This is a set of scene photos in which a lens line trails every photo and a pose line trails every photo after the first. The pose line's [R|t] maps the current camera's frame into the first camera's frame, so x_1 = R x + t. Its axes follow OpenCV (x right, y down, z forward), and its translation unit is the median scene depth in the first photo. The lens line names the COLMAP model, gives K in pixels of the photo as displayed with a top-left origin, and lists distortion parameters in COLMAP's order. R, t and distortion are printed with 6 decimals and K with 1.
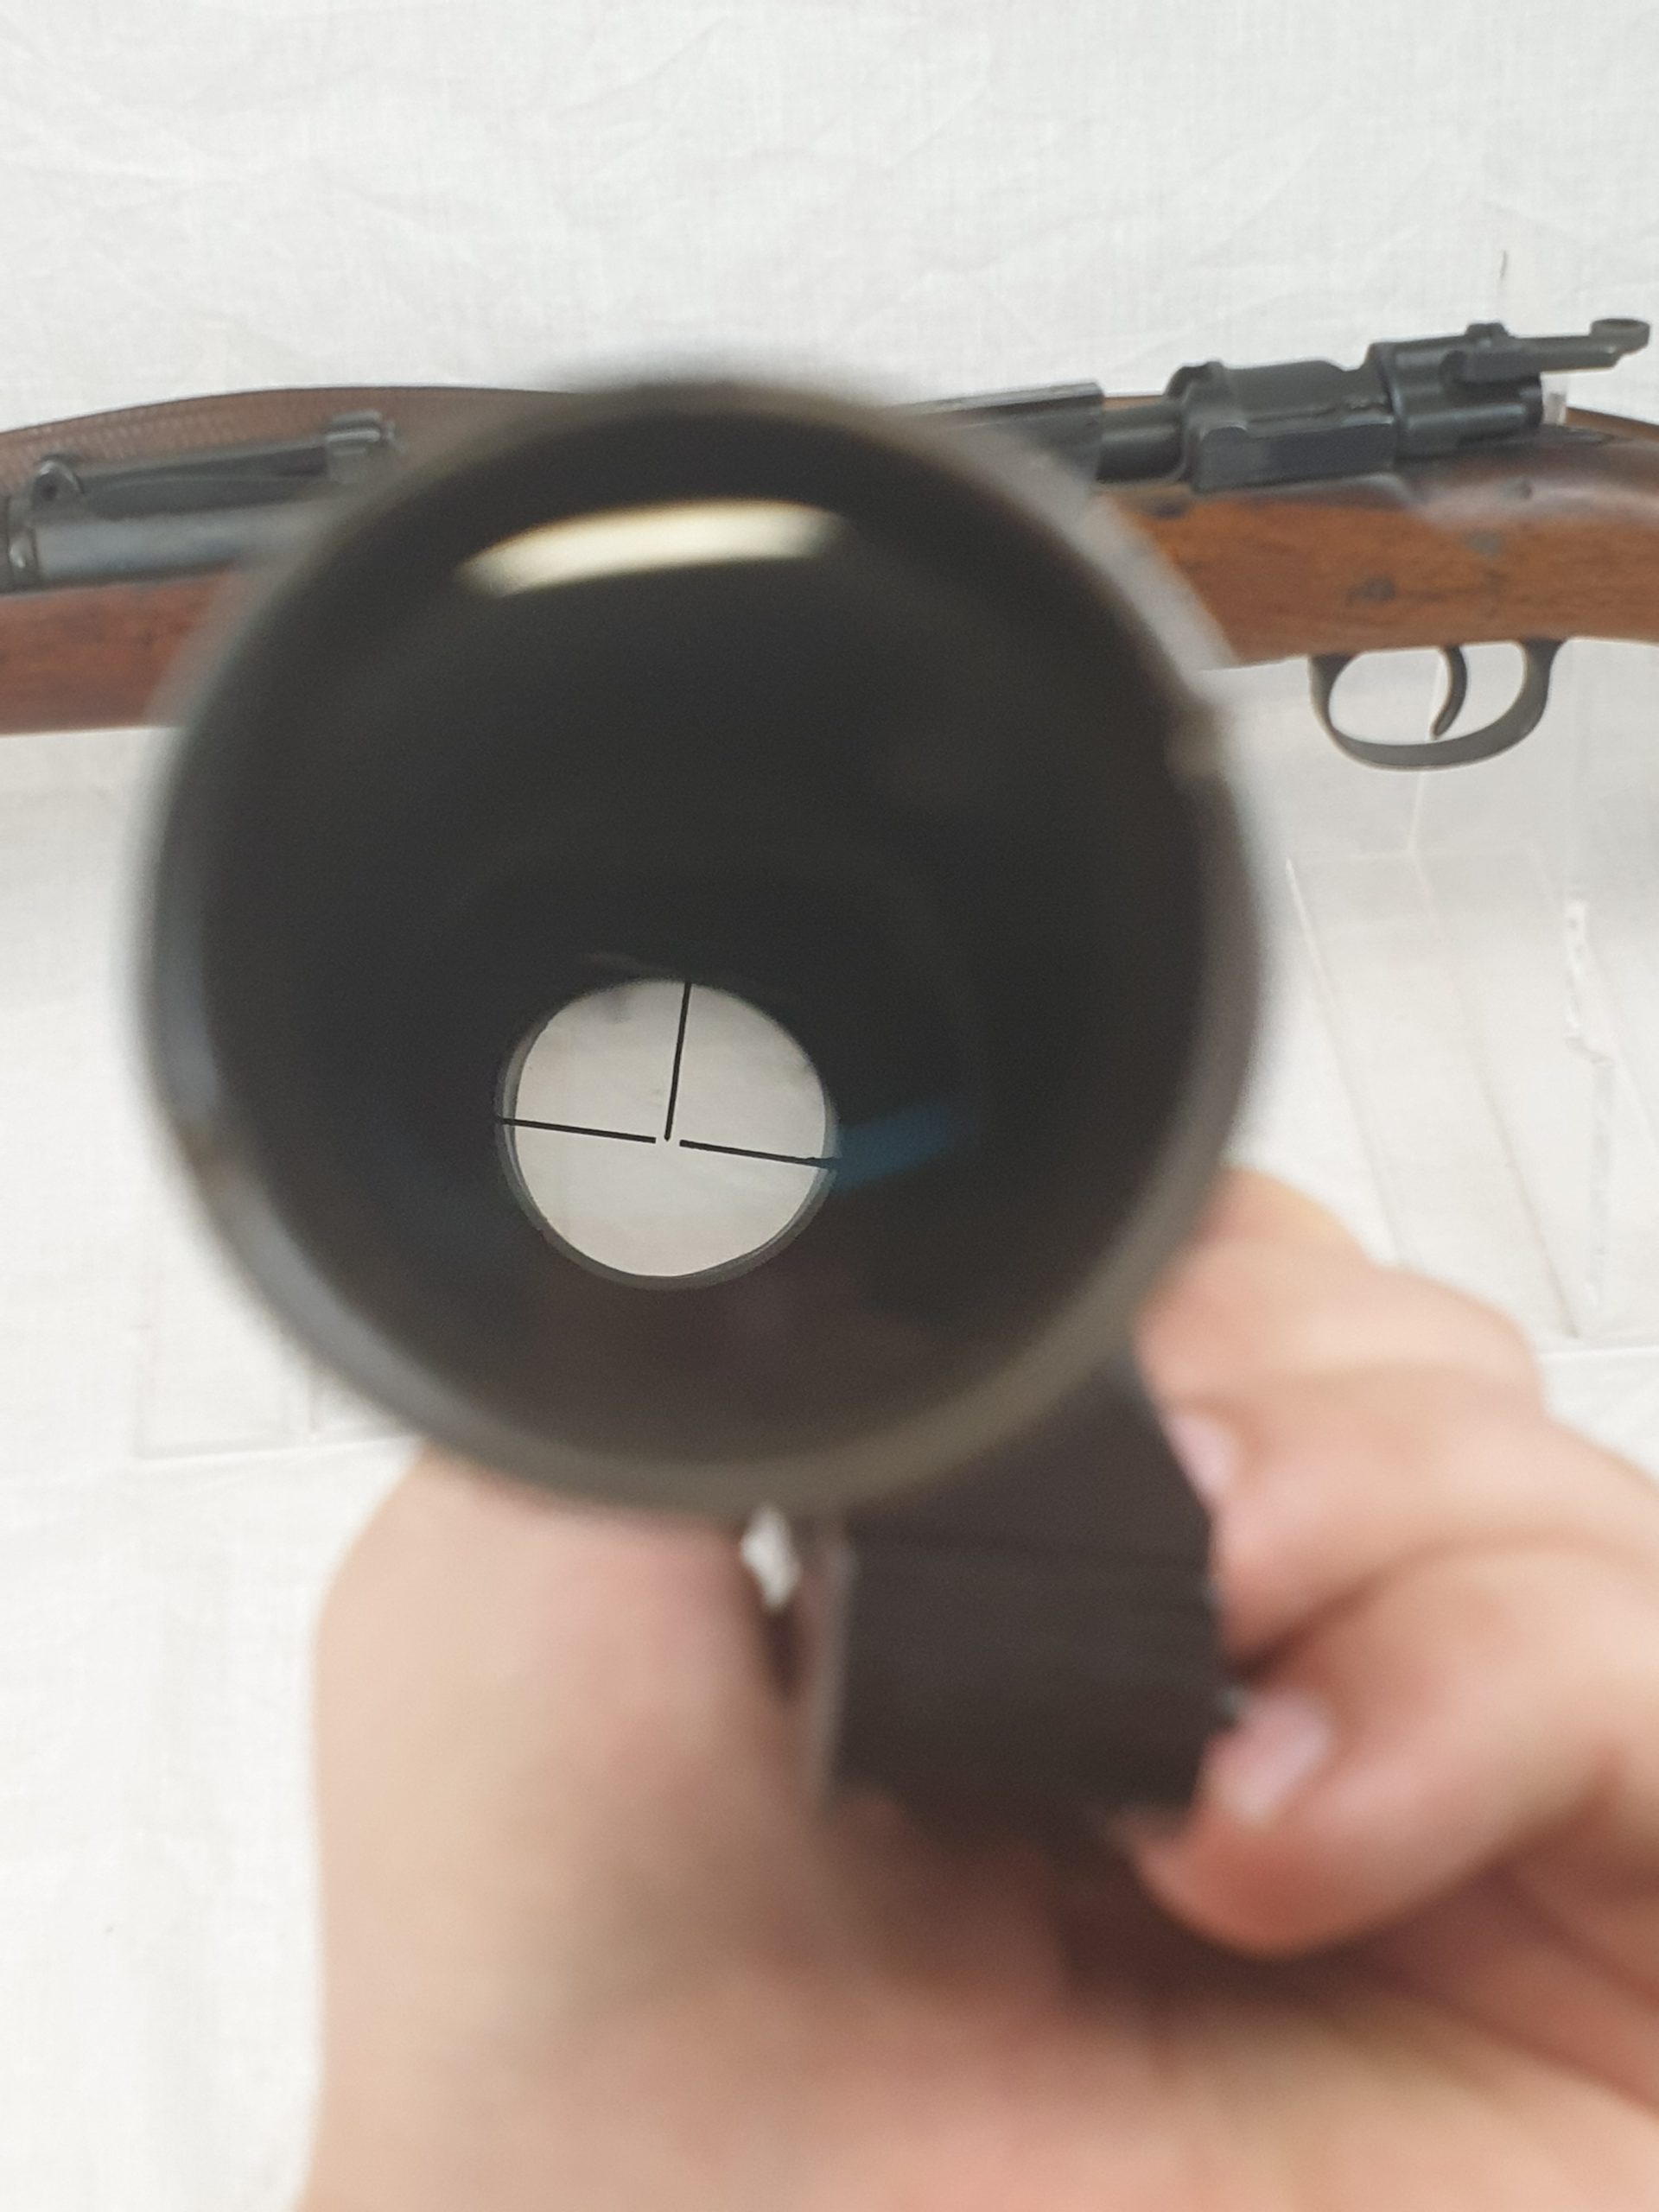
lens RADIAL K [[3107.4, 0, 831.3], [0, 3107.4, 1111.4], [0, 0, 1]] dist [0.270579, -0.915128]
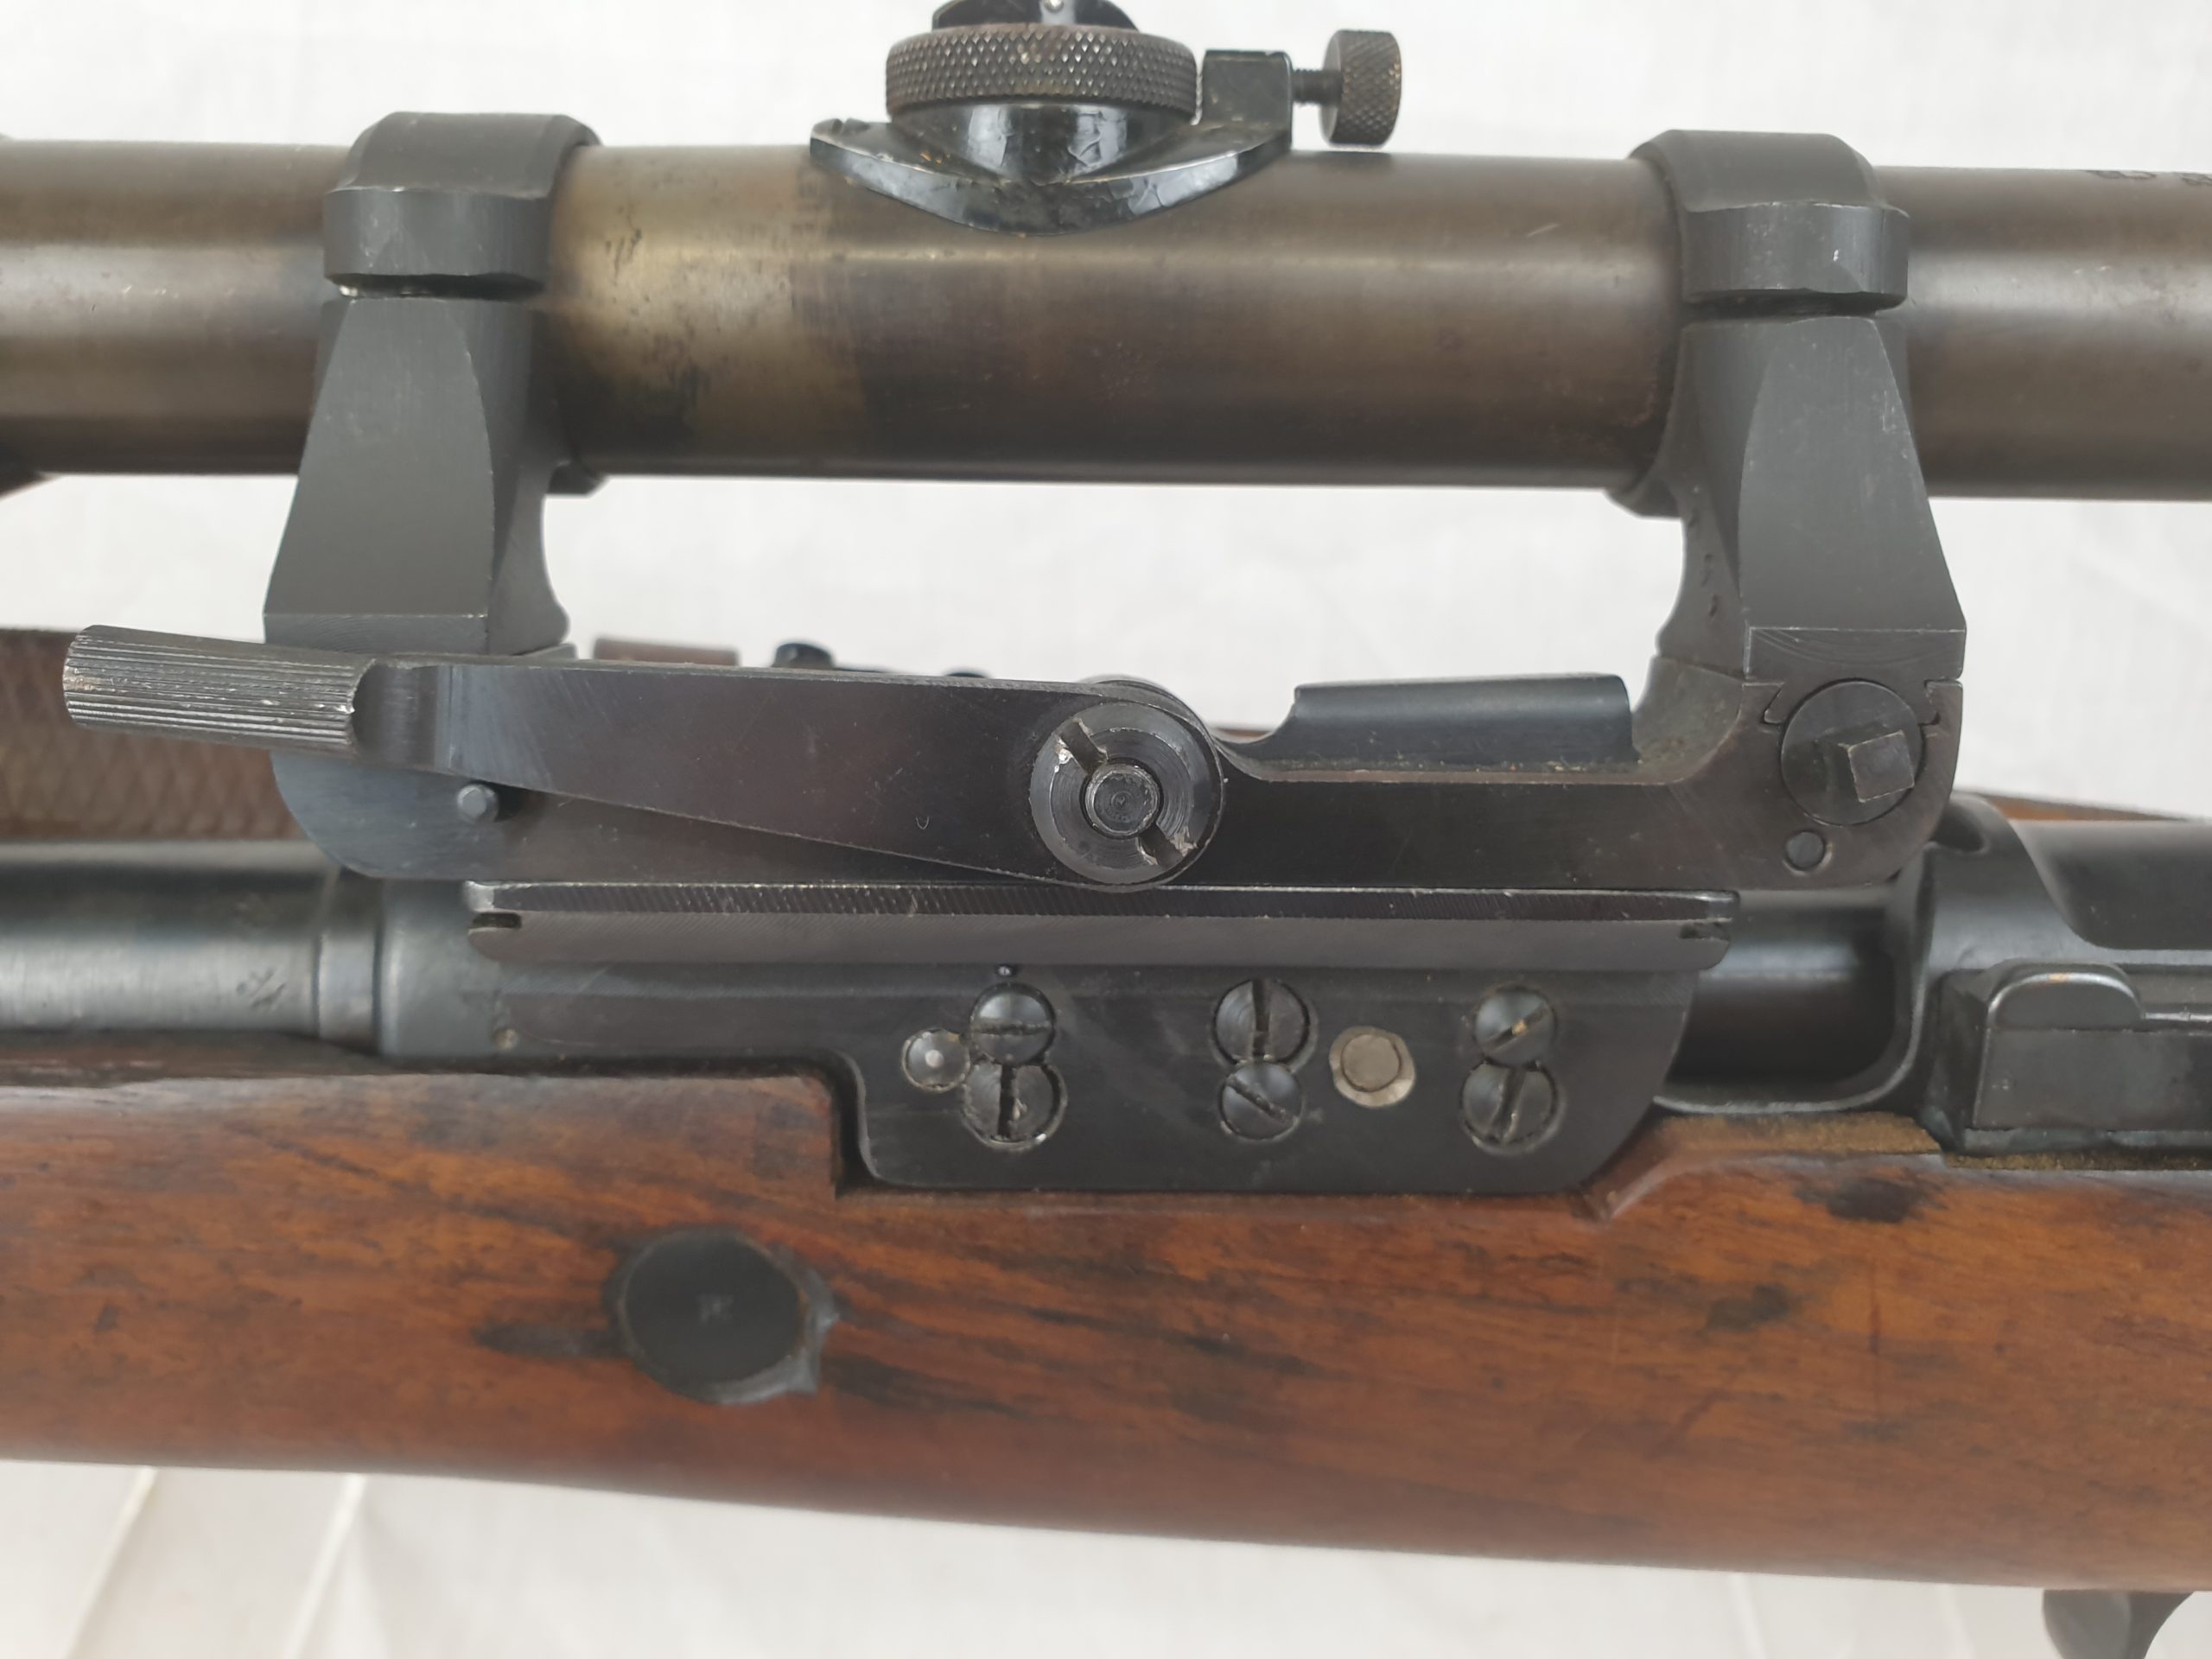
lens RADIAL K [[1741.3, 0, 1081.4], [0, 1741.3, 826.1], [0, 0, 1]] dist [-0.125284, 0.141651]
pose [[0.992453, 0.115026, -0.042494, 0.021265], [-0.120121, 0.981612, -0.148354, -0.159988], [0.024649, 0.152338, 0.988021, 0.669981]]
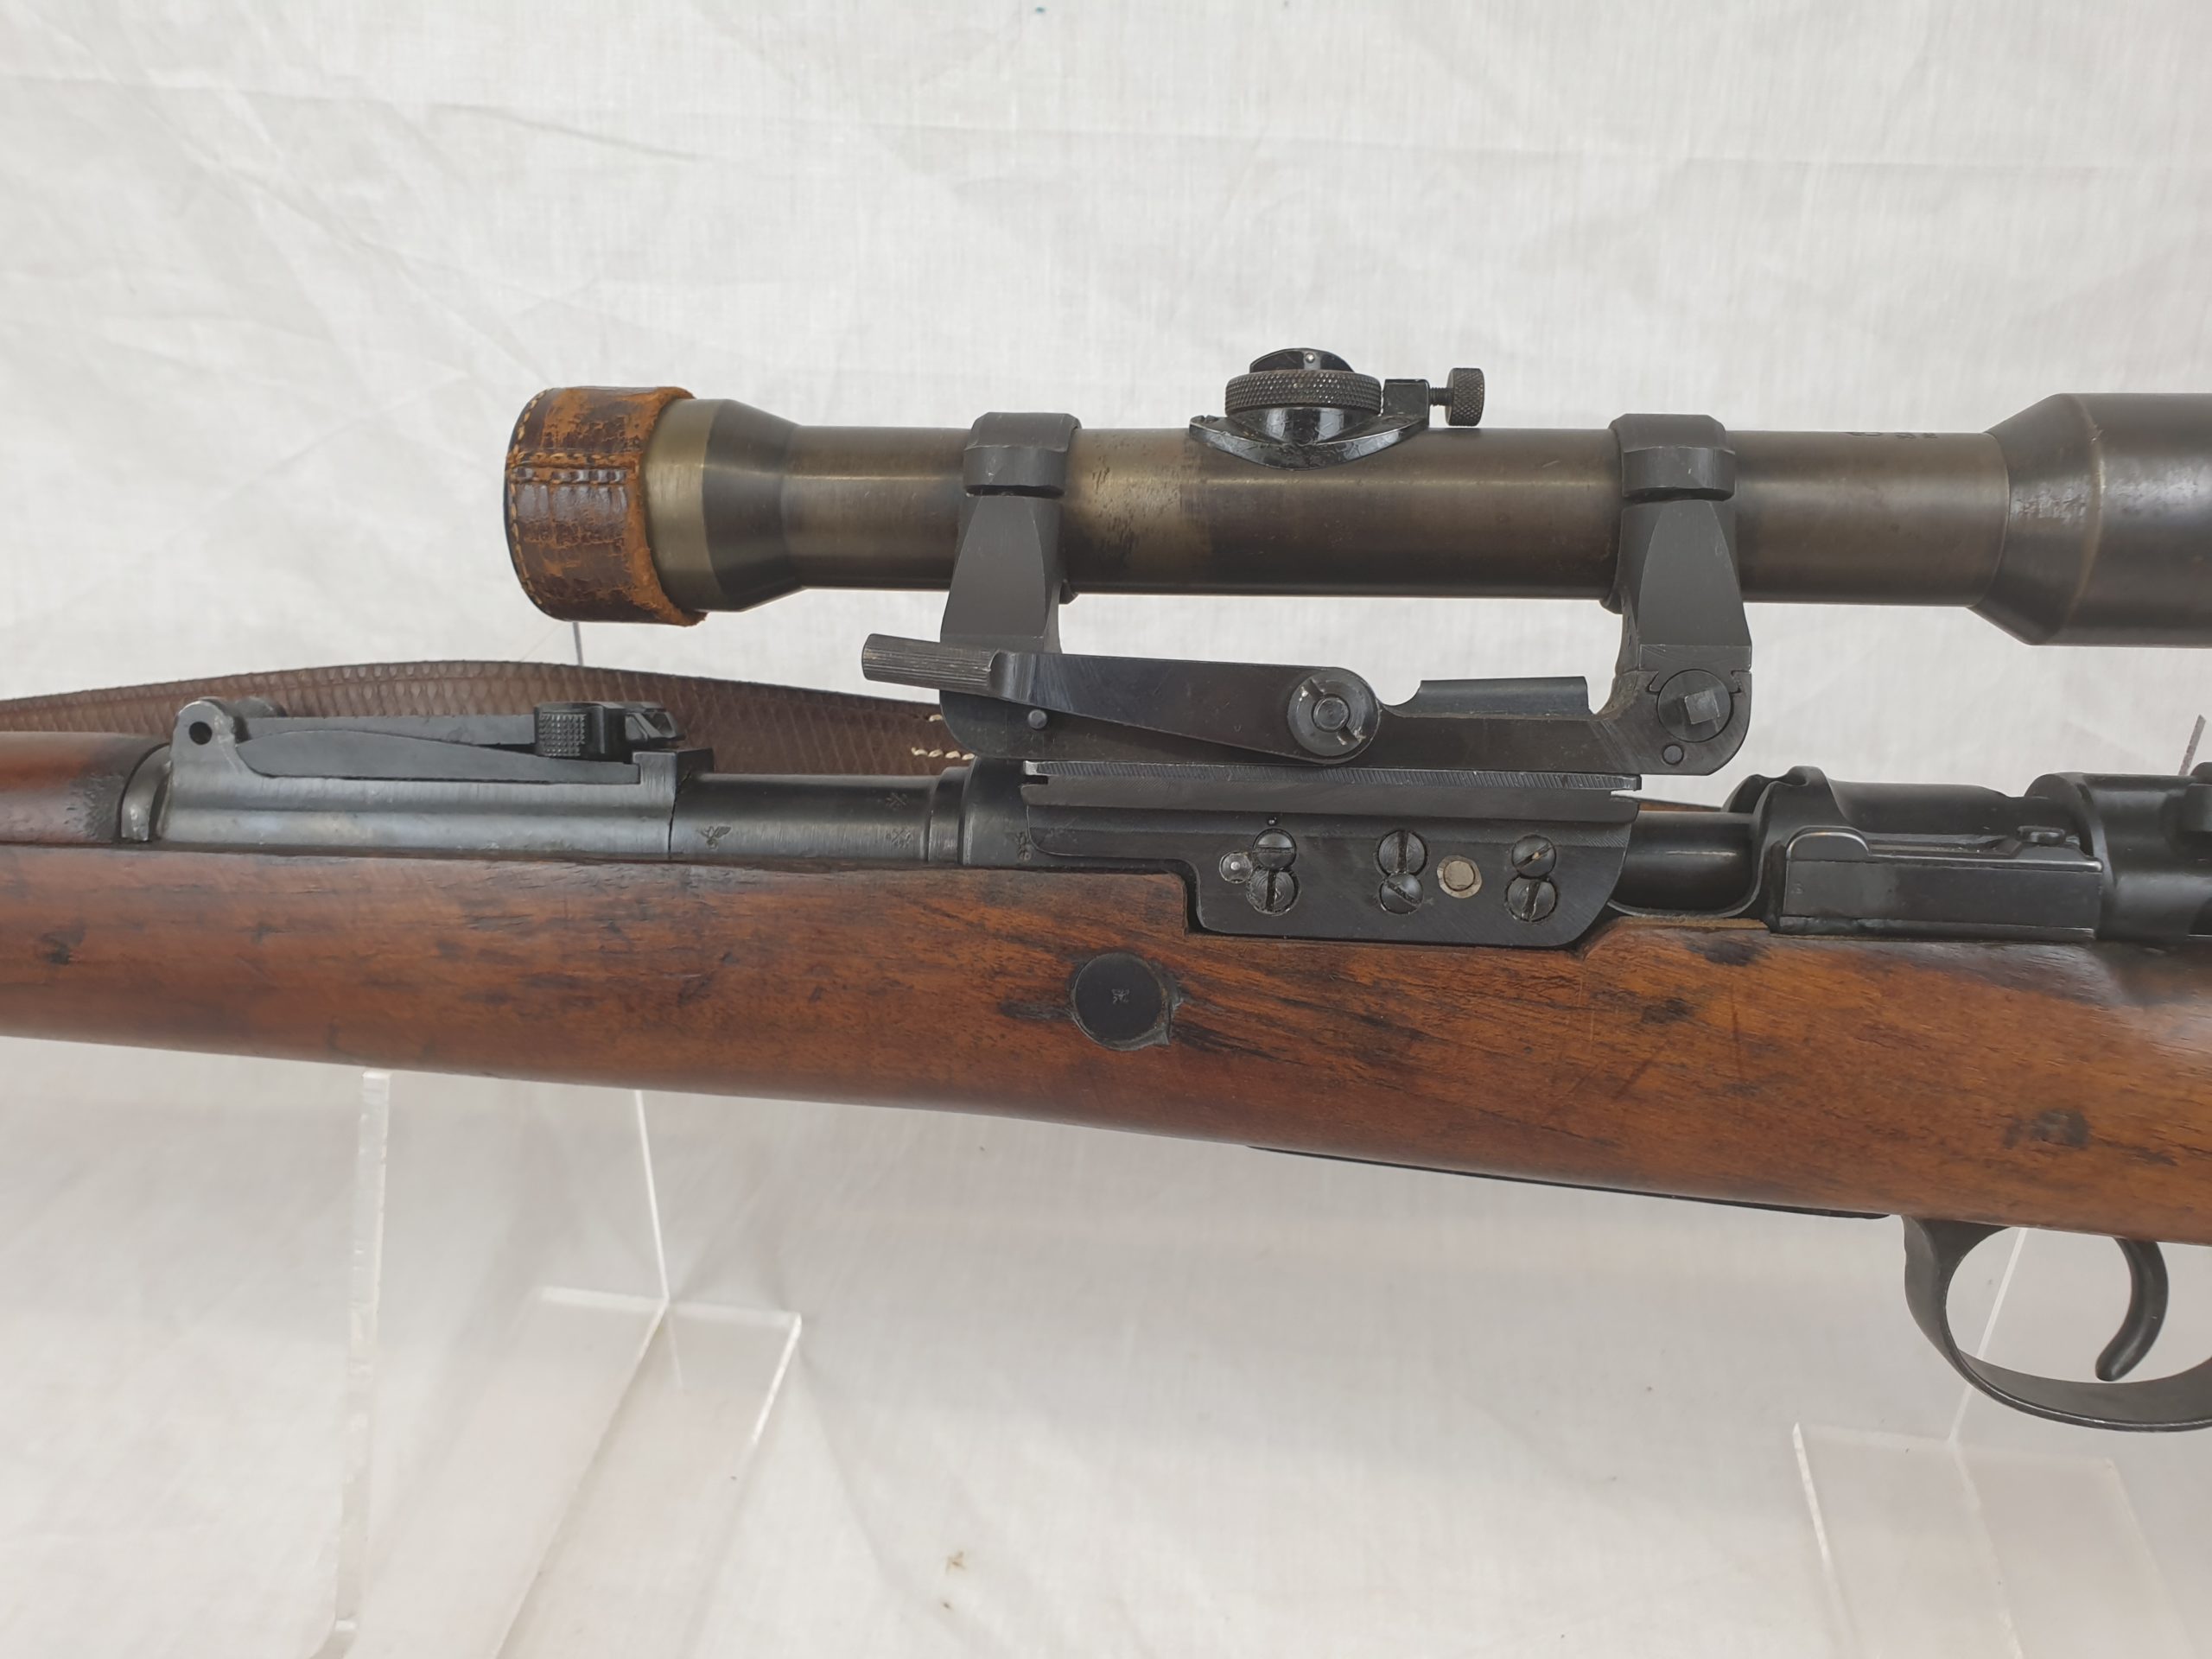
lens RADIAL K [[1775.6, 0, 1107.2], [0, 1775.6, 844.6], [0, 0, 1]] dist [-0.005741, -0.001448]
pose [[0.974454, 0.128392, -0.184270, 0.039184], [-0.174317, 0.949718, -0.260094, -0.078781], [0.141610, 0.285571, 0.947837, 0.520683]]
